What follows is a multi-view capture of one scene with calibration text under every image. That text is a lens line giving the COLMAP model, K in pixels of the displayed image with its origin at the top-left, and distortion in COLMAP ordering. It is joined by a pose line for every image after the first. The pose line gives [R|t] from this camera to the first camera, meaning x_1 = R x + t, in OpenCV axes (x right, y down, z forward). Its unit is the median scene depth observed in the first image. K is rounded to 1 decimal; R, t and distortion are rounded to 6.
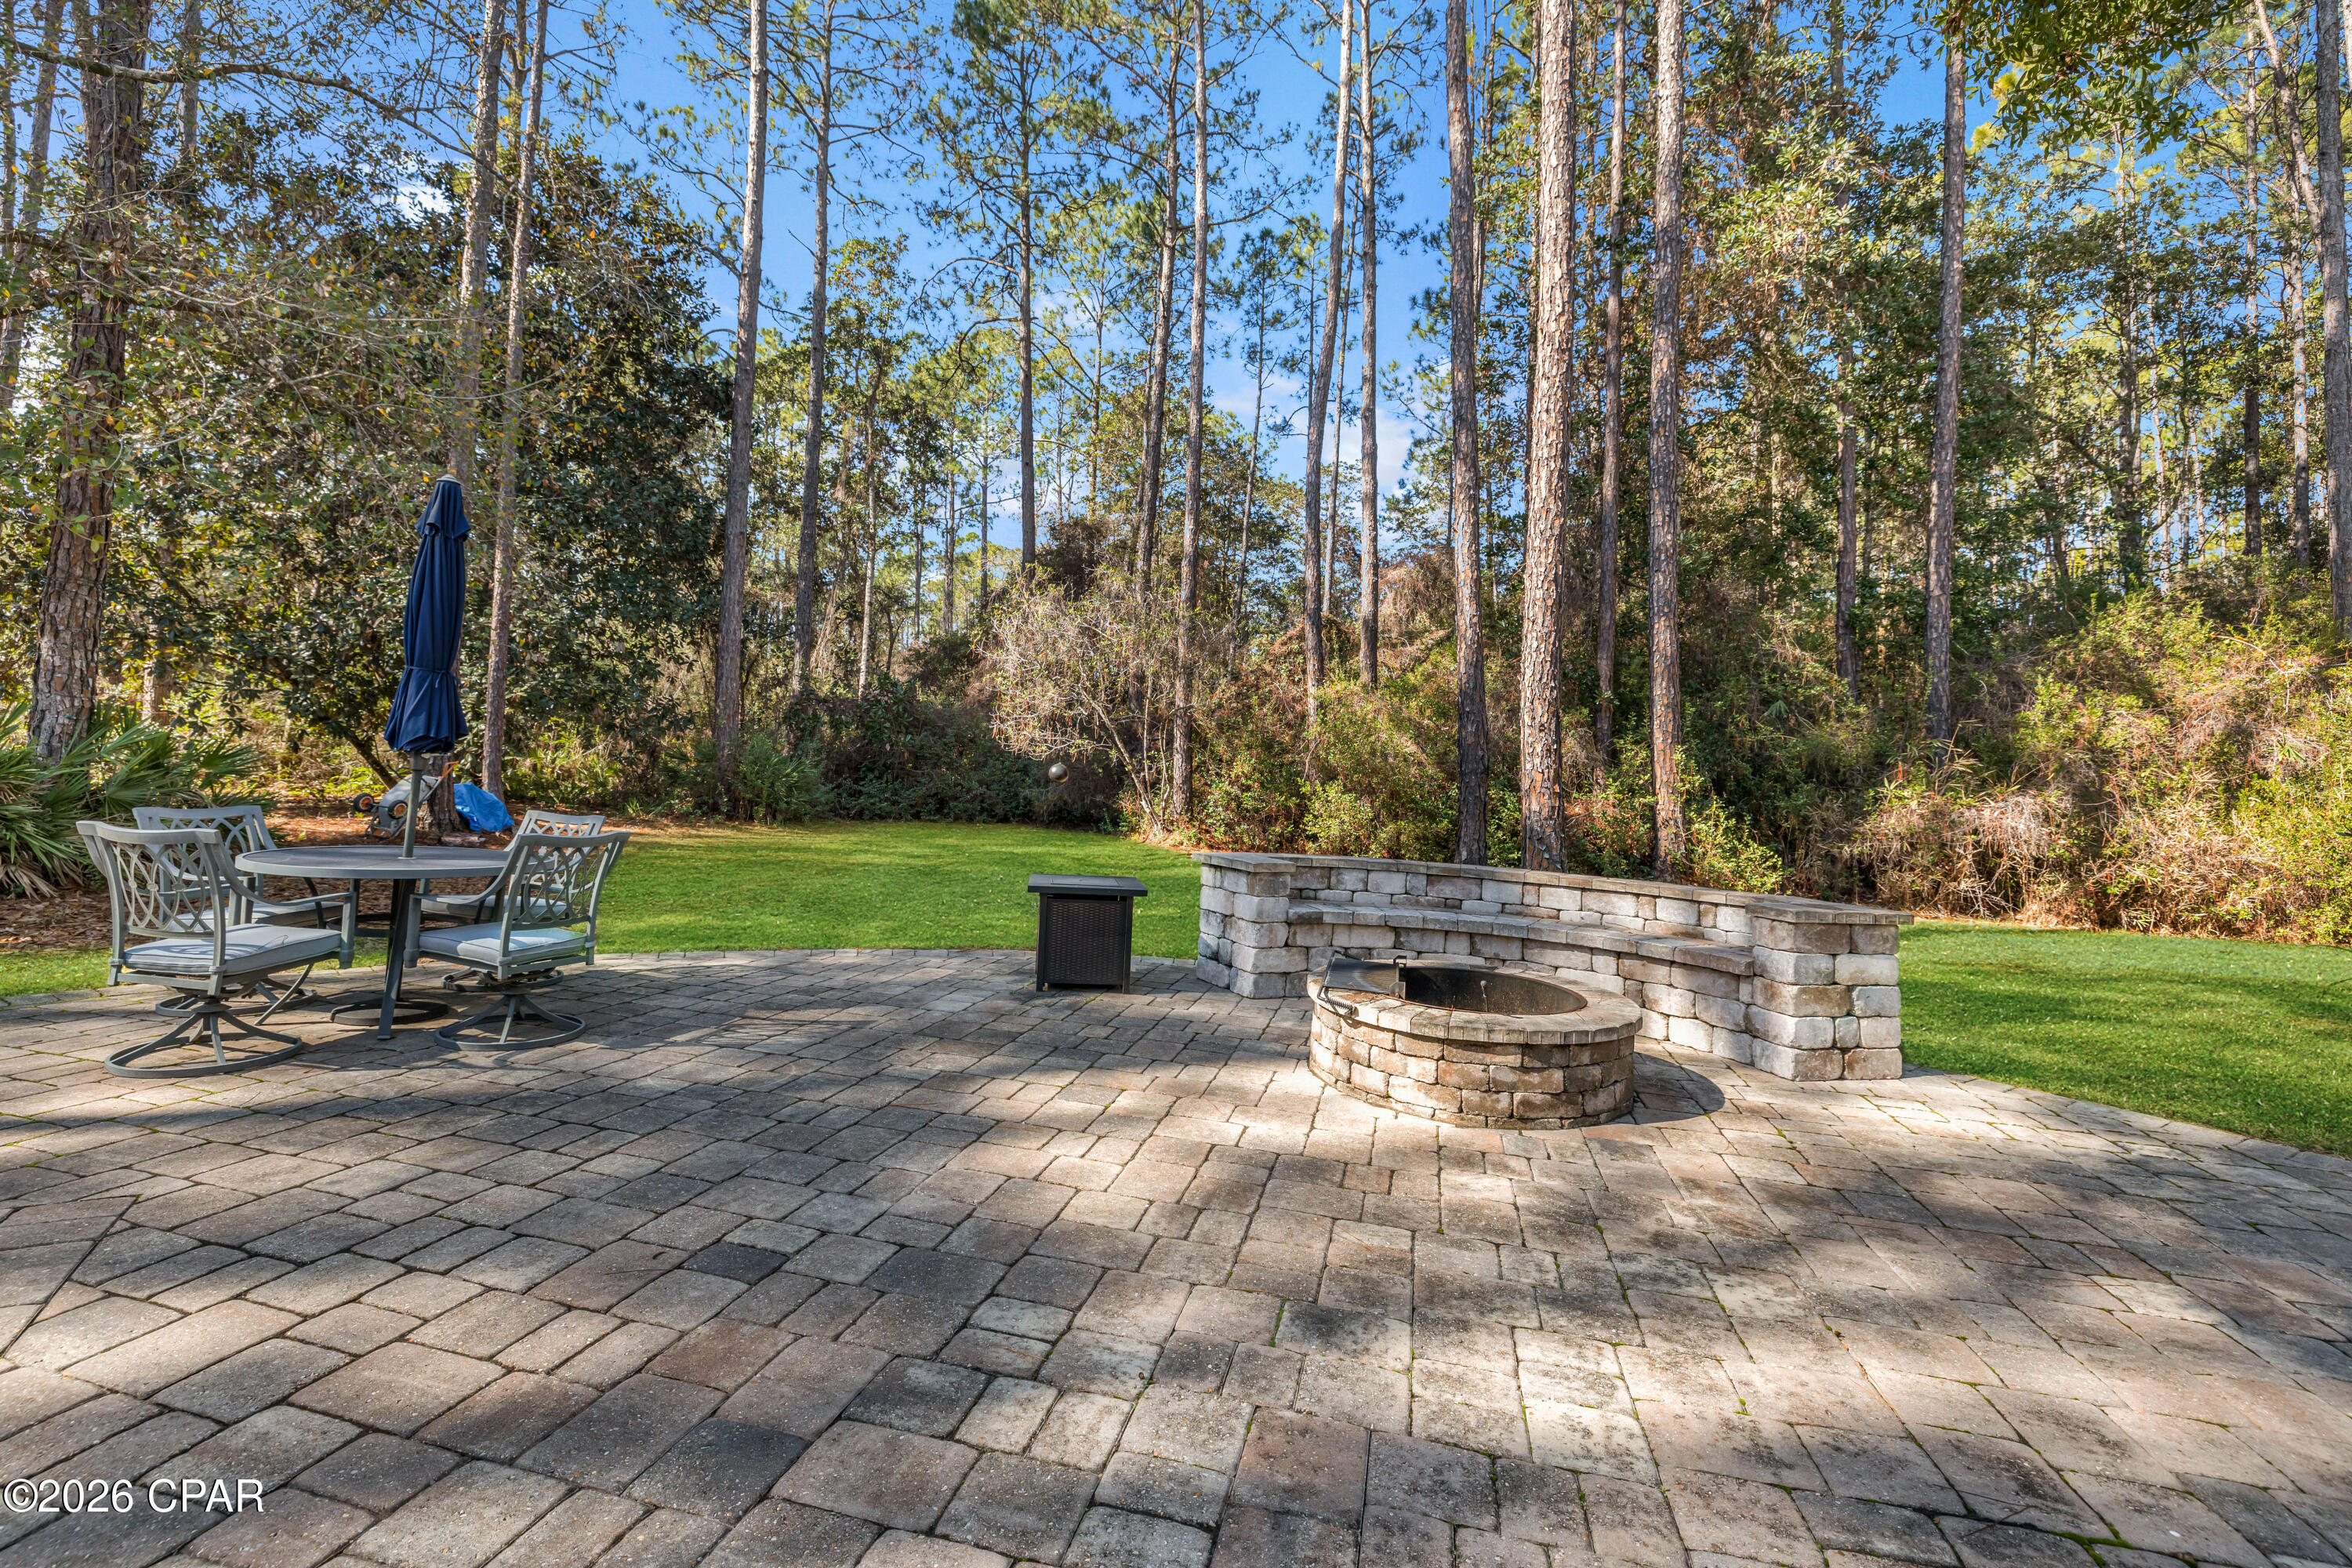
lens RADIAL K [[1008.0, 0, 1181.0], [0, 1008.0, 709.7], [0, 0, 1]] dist [-0.000779, -0.000624]
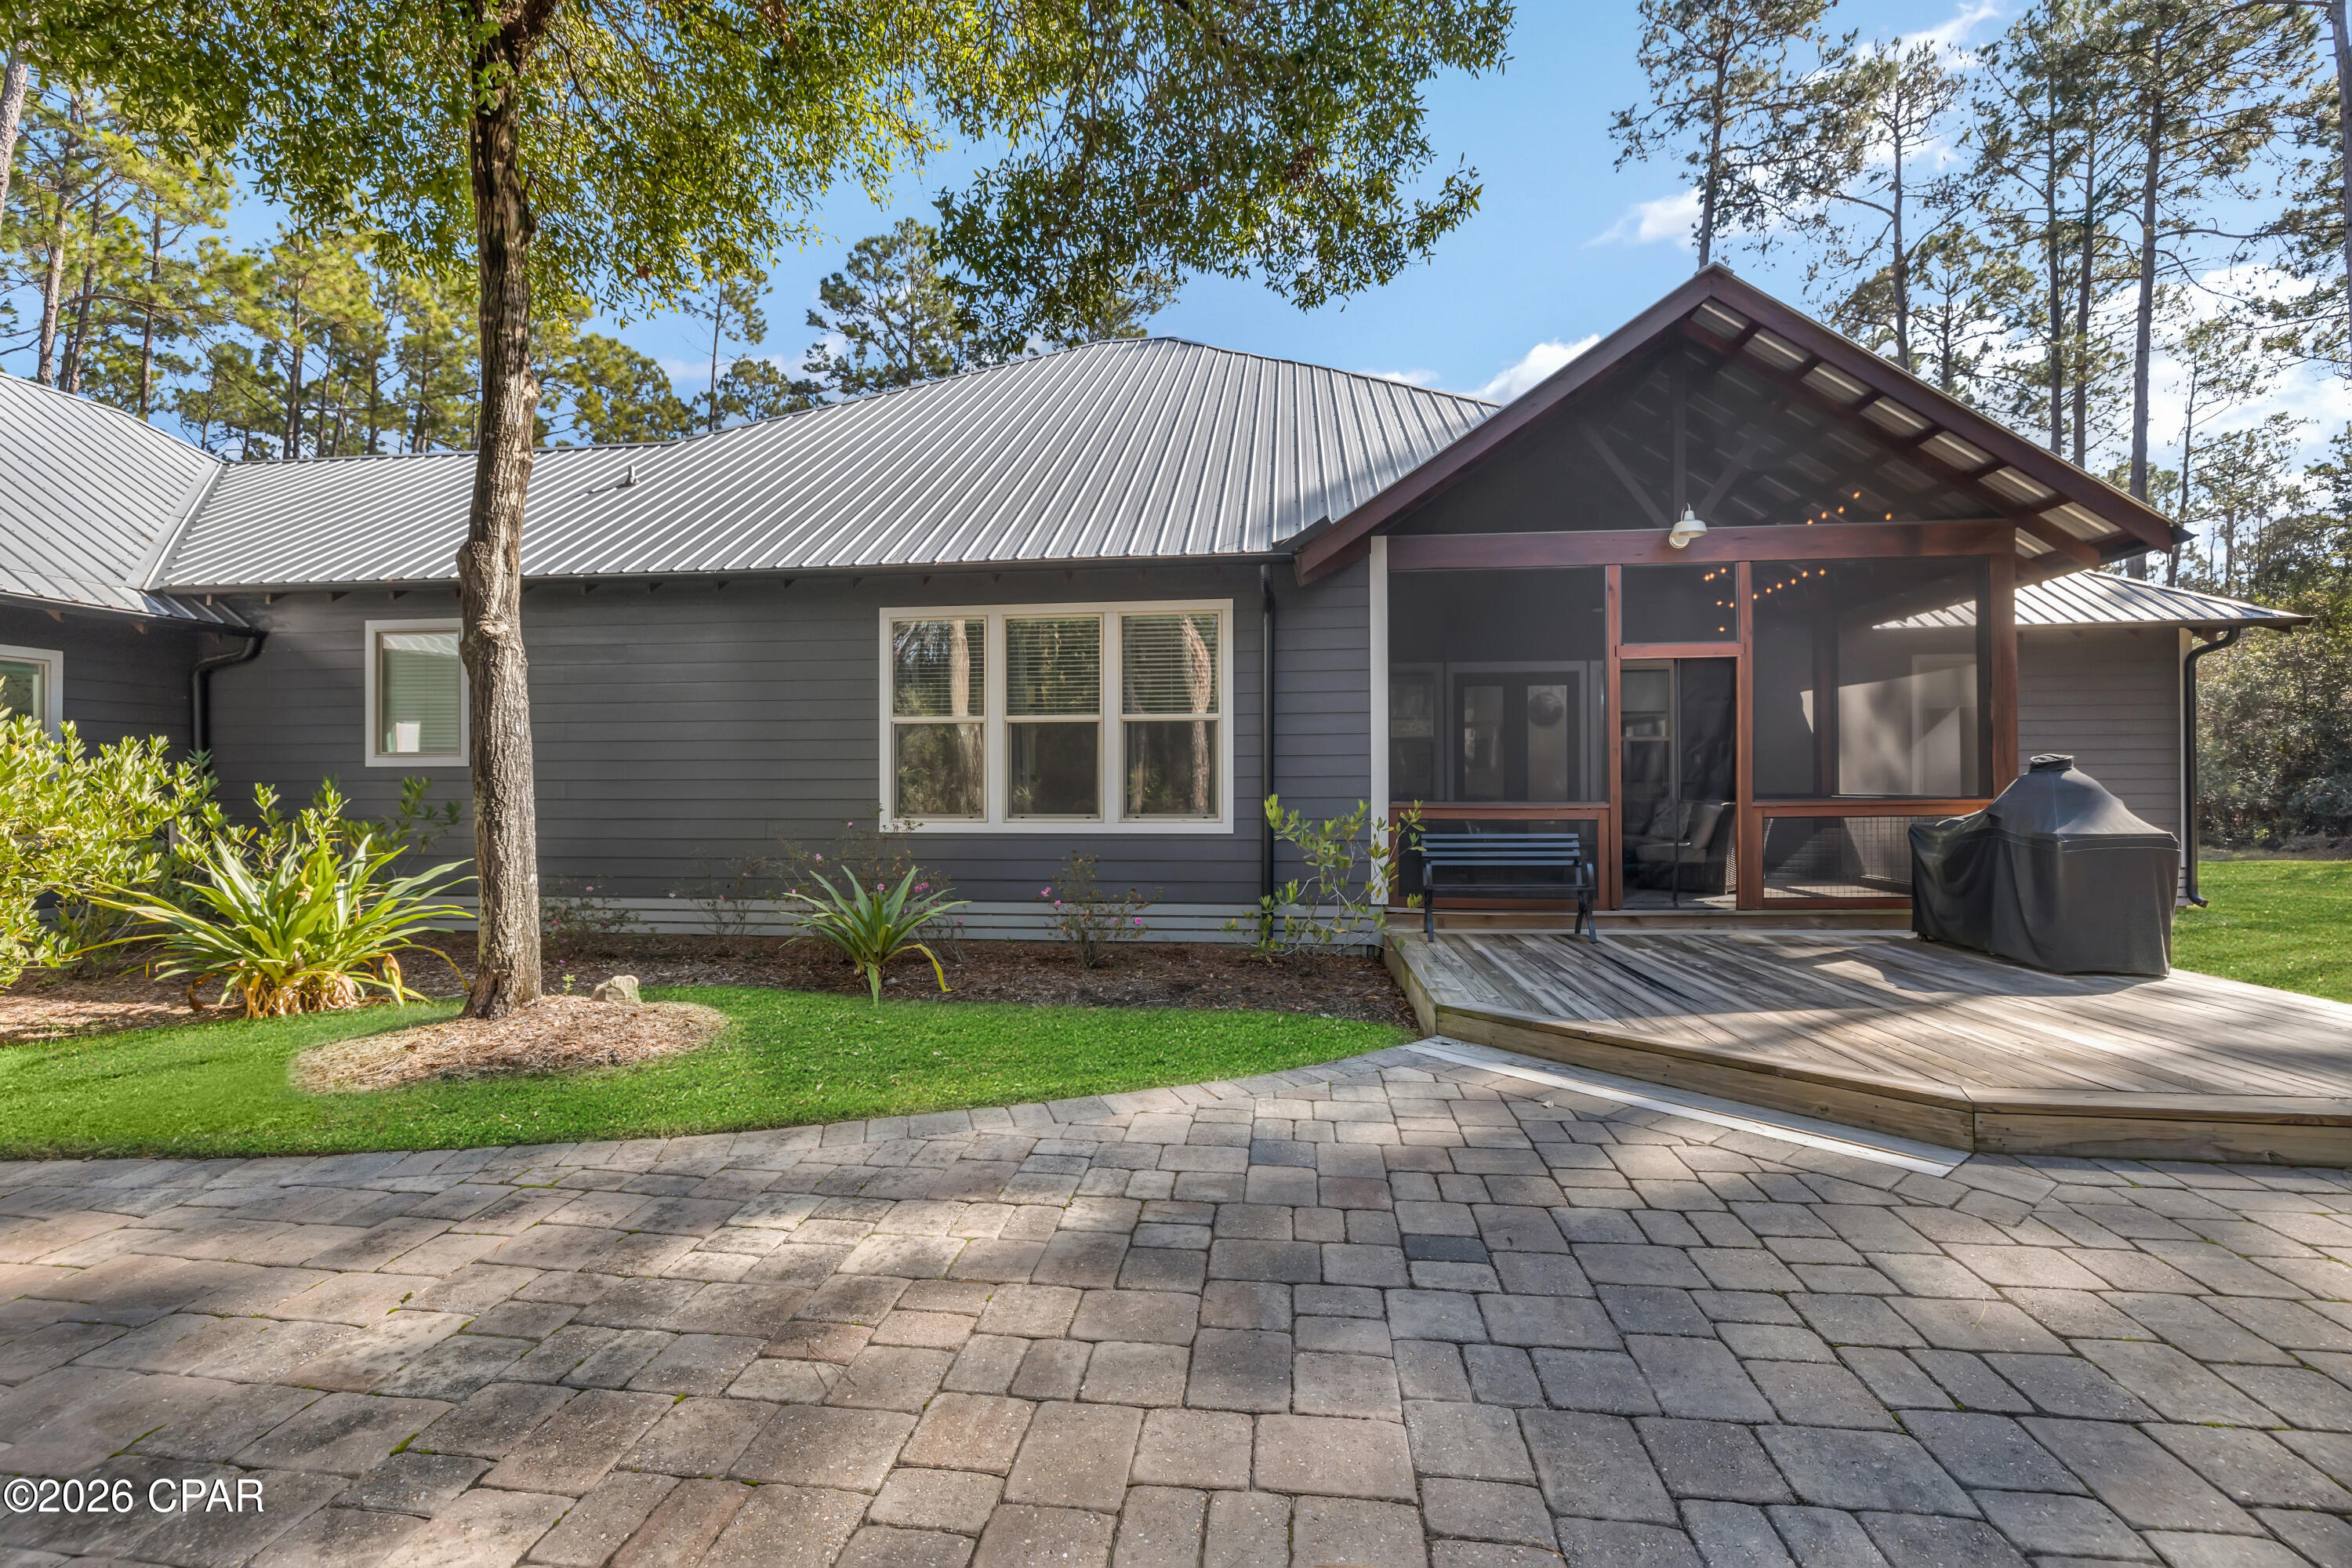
lens RADIAL K [[1008.0, 0, 1185.6], [0, 1008.0, 789.8], [0, 0, 1]] dist [-0.000779, -0.000624]
pose [[-0.991672, -0.046370, -0.120152, 0.000059], [-0.039538, 0.997496, -0.058635, 0.024392], [0.122570, -0.053396, -0.991022, 0.434579]]
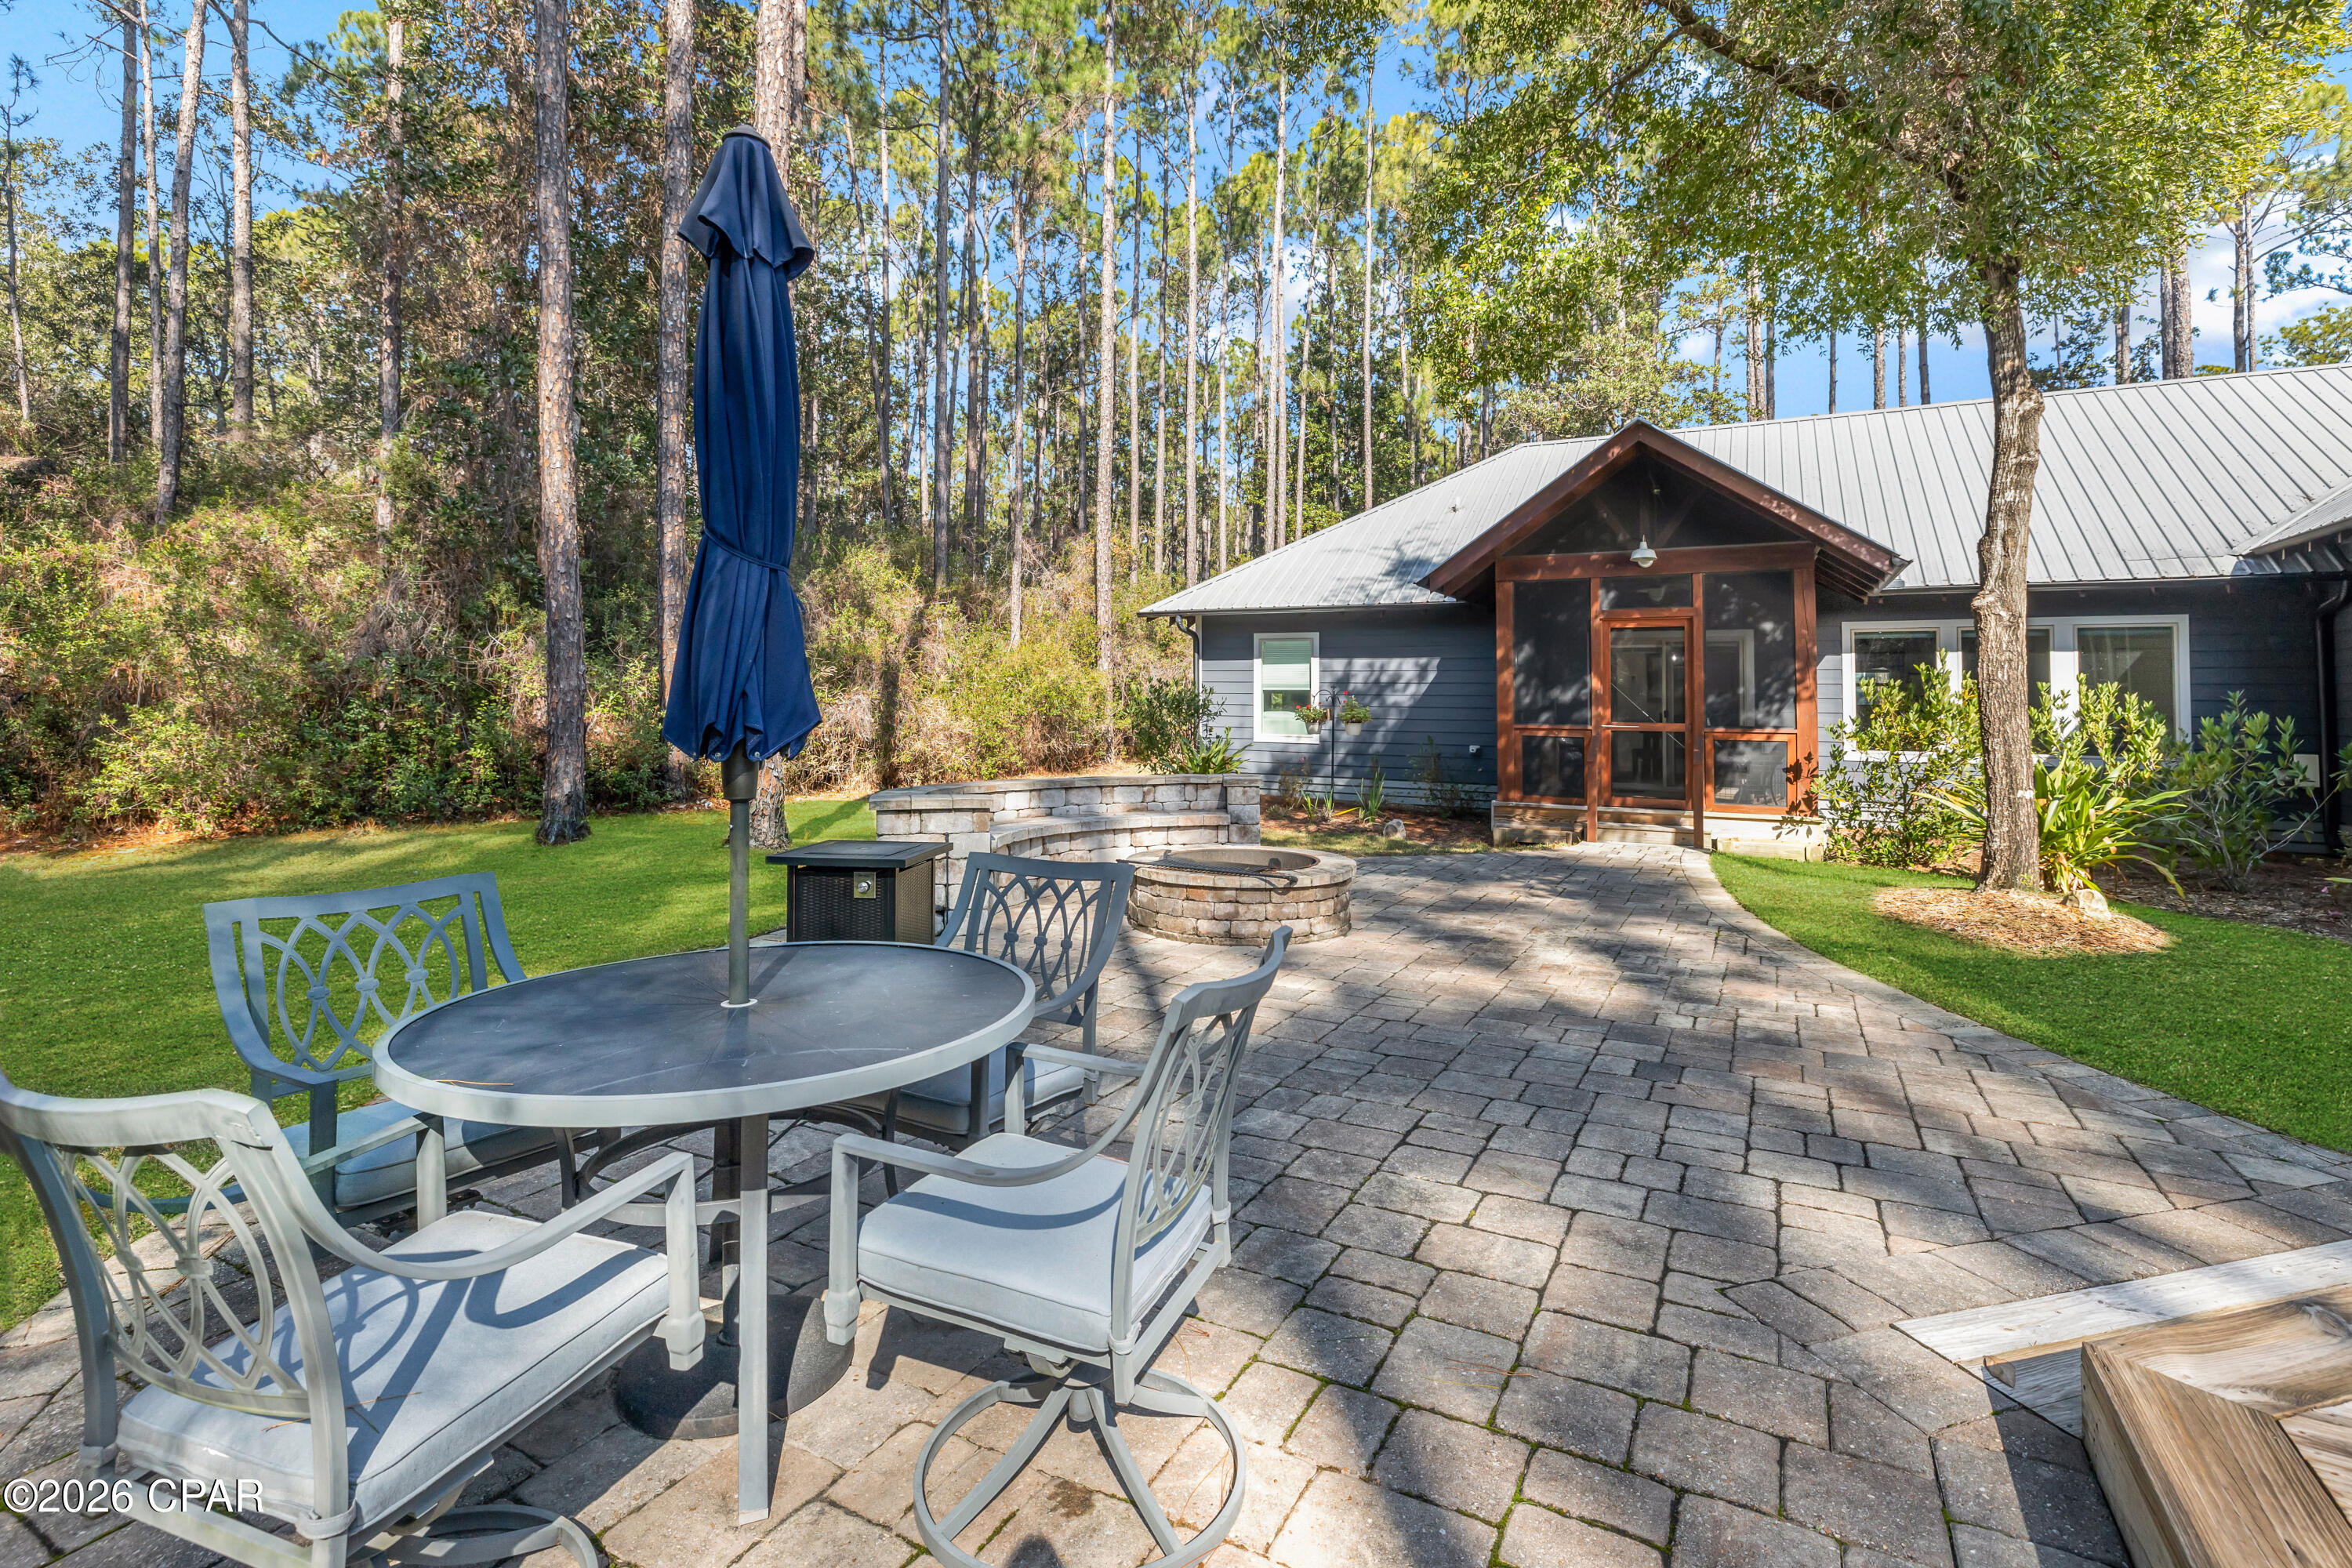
lens RADIAL K [[1080.9, 0, 1150.8], [0, 1080.9, 652.1], [0, 0, 1]] dist [-0.008068, -0.000815]
pose [[0.278730, 0.004283, 0.960360, -0.443622], [-0.055246, 0.998406, 0.011581, -0.007089], [-0.958779, -0.056284, 0.278522, 0.269847]]
